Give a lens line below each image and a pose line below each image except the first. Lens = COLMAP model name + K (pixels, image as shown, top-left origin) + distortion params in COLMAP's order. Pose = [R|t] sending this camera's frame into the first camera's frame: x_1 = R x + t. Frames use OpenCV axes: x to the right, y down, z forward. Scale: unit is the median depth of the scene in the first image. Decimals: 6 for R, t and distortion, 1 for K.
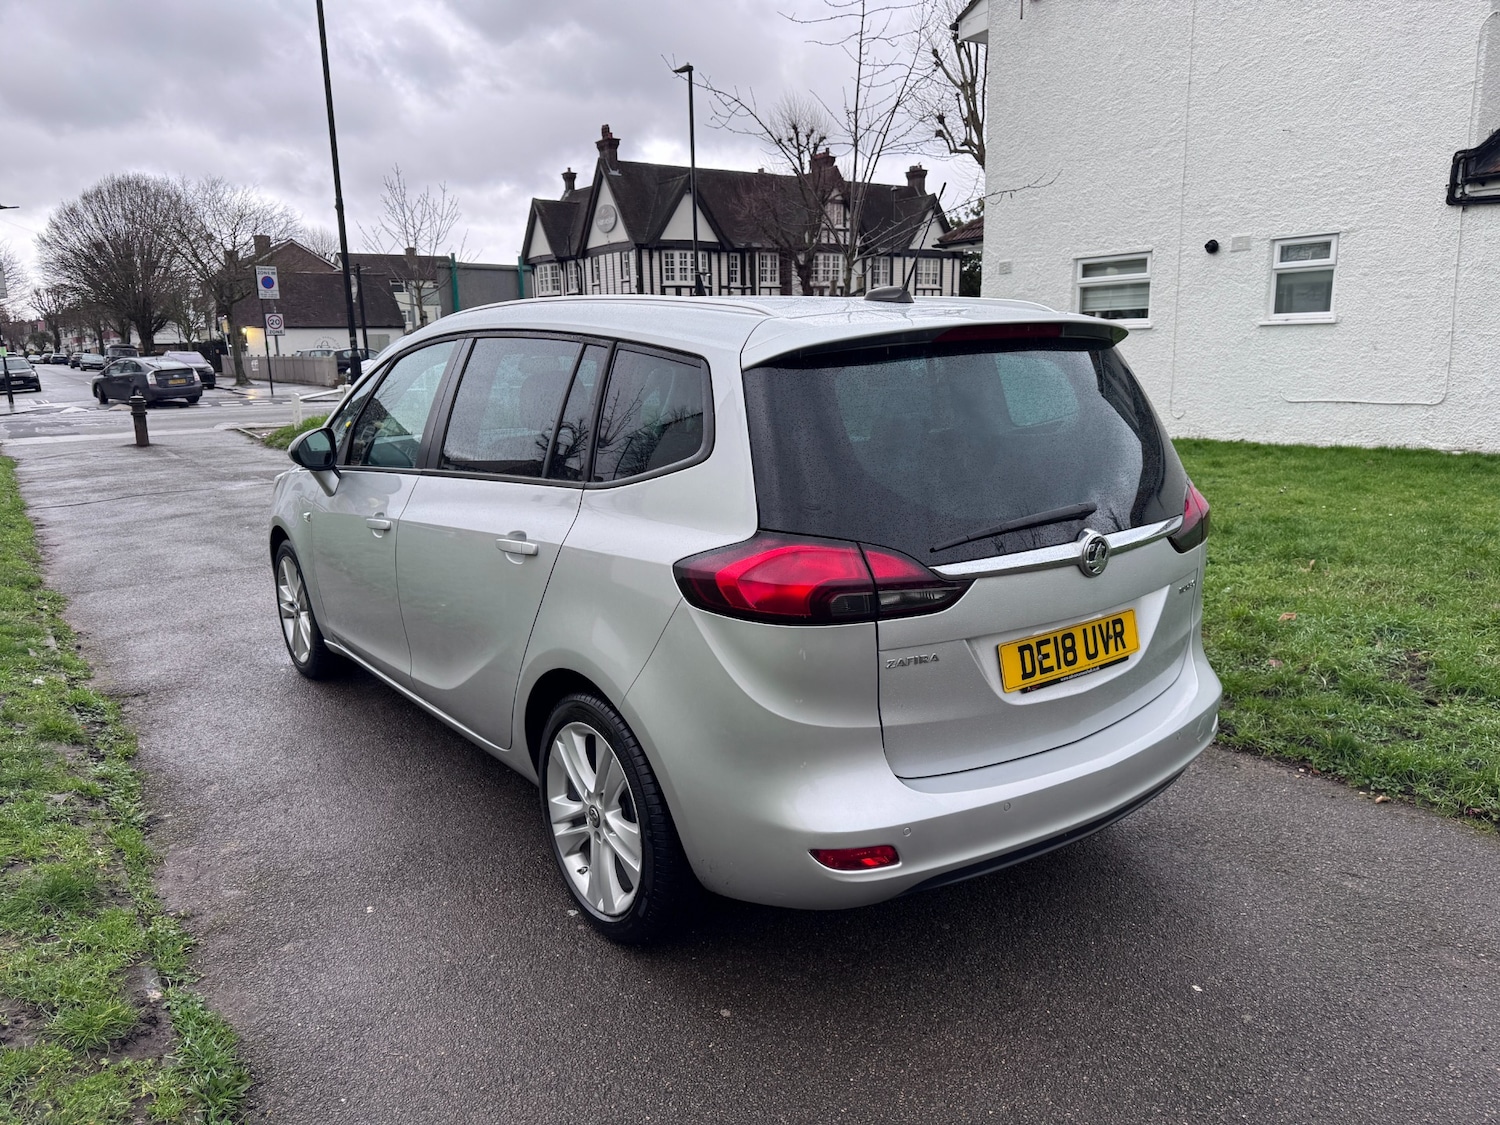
lens RADIAL K [[1079.2, 0, 744.0], [0, 1079.2, 576.7], [0, 0, 1]] dist [0.038110, -0.036943]
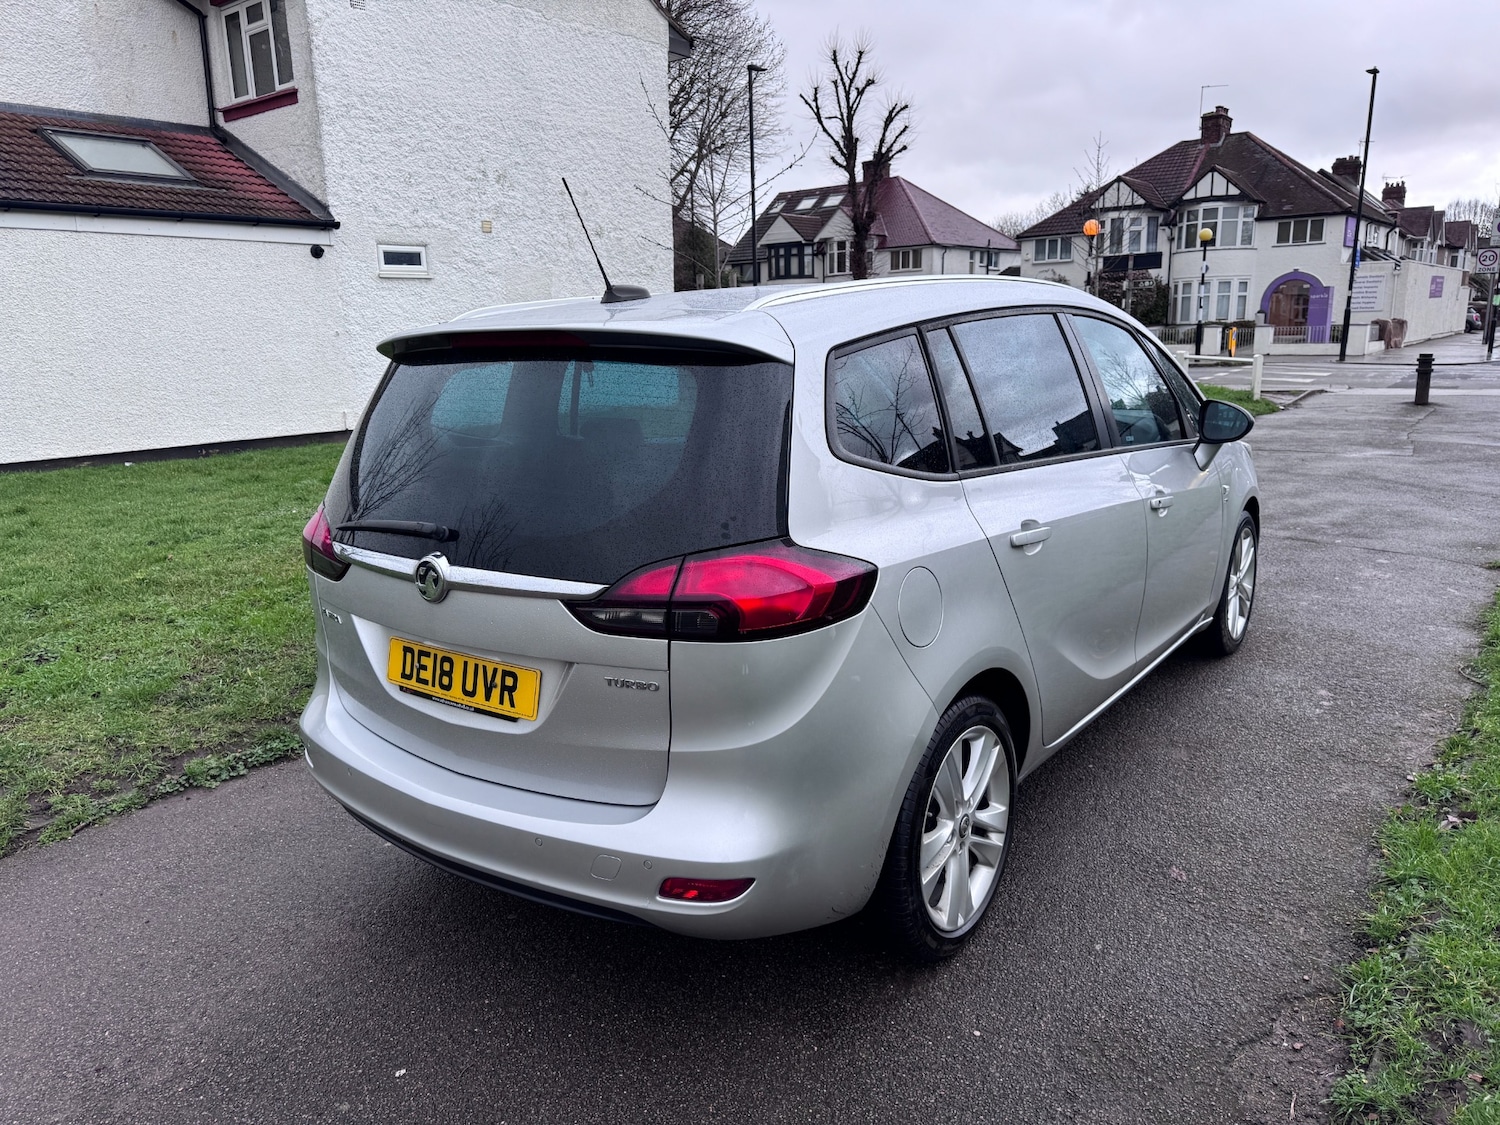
lens RADIAL K [[1079.2, 0, 748.9], [0, 1079.2, 577.4], [0, 0, 1]] dist [0.038110, -0.036943]
pose [[0.284249, 0.227873, -0.931277, 0.716540], [-0.180741, 0.966664, 0.181365, -0.136084], [0.941560, 0.116767, 0.315960, 0.538564]]
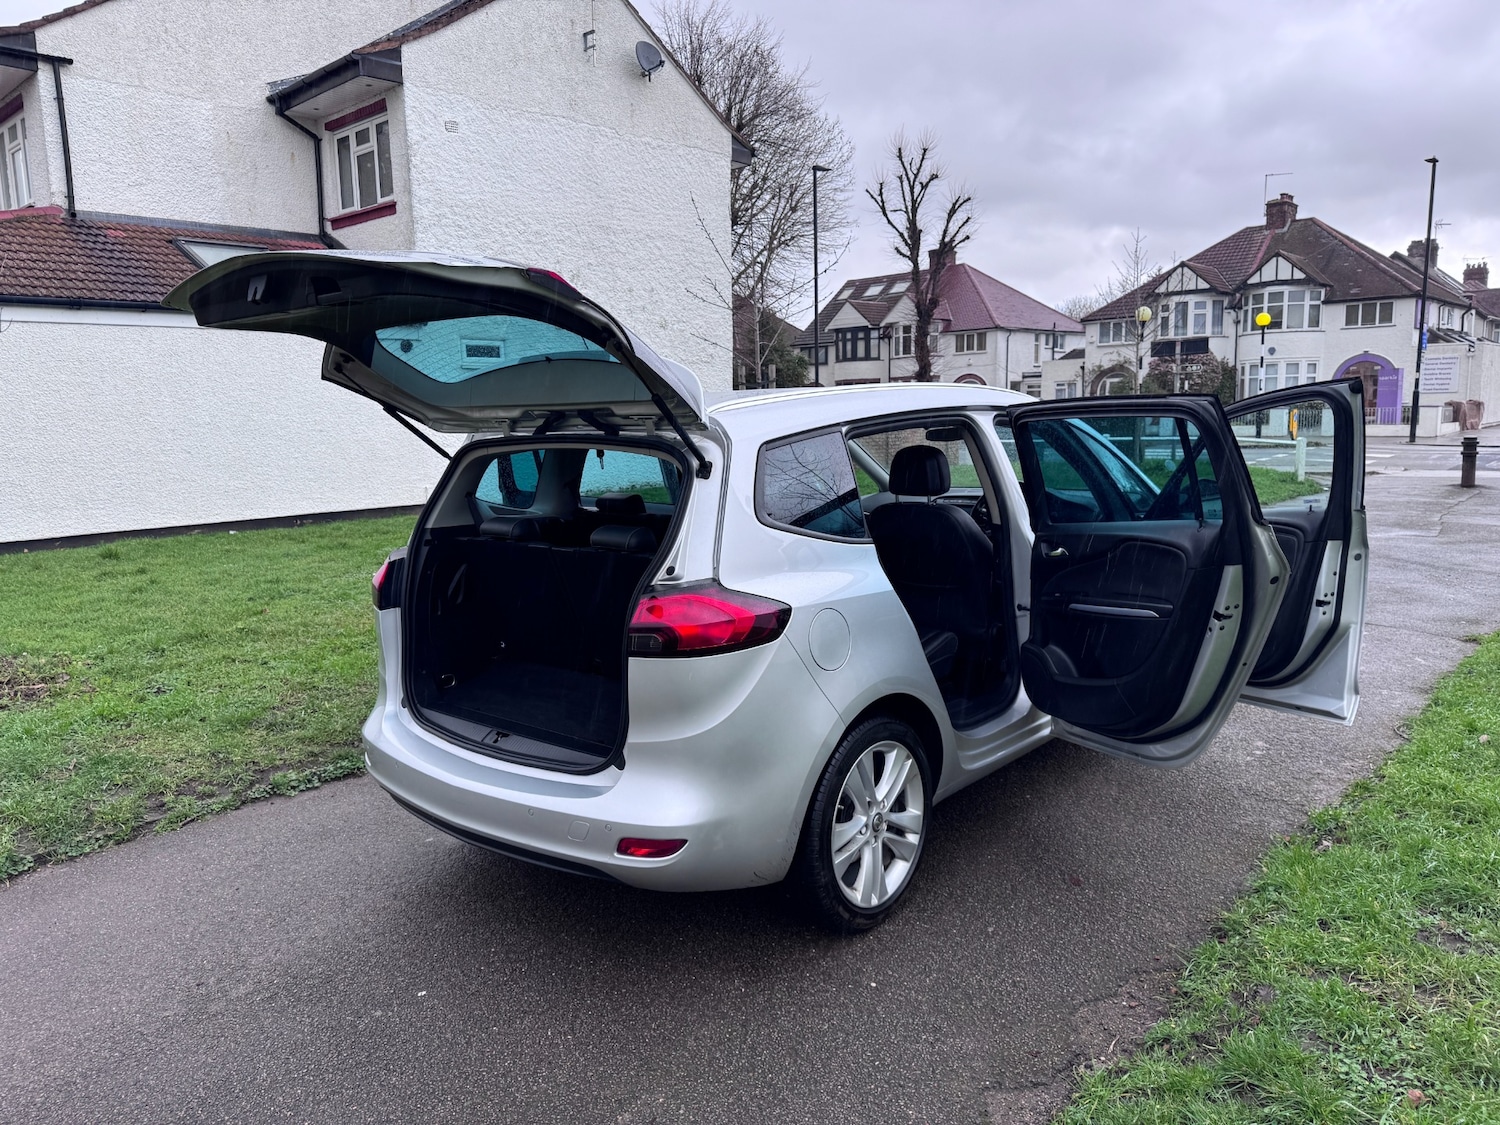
lens RADIAL K [[1079.2, 0, 736.6], [0, 1079.2, 558.7], [0, 0, 1]] dist [0.038110, -0.036943]
pose [[0.208165, 0.148973, -0.966682, 0.890953], [-0.184055, 0.976643, 0.110874, -0.156678], [0.960620, 0.154842, 0.230722, 0.563945]]
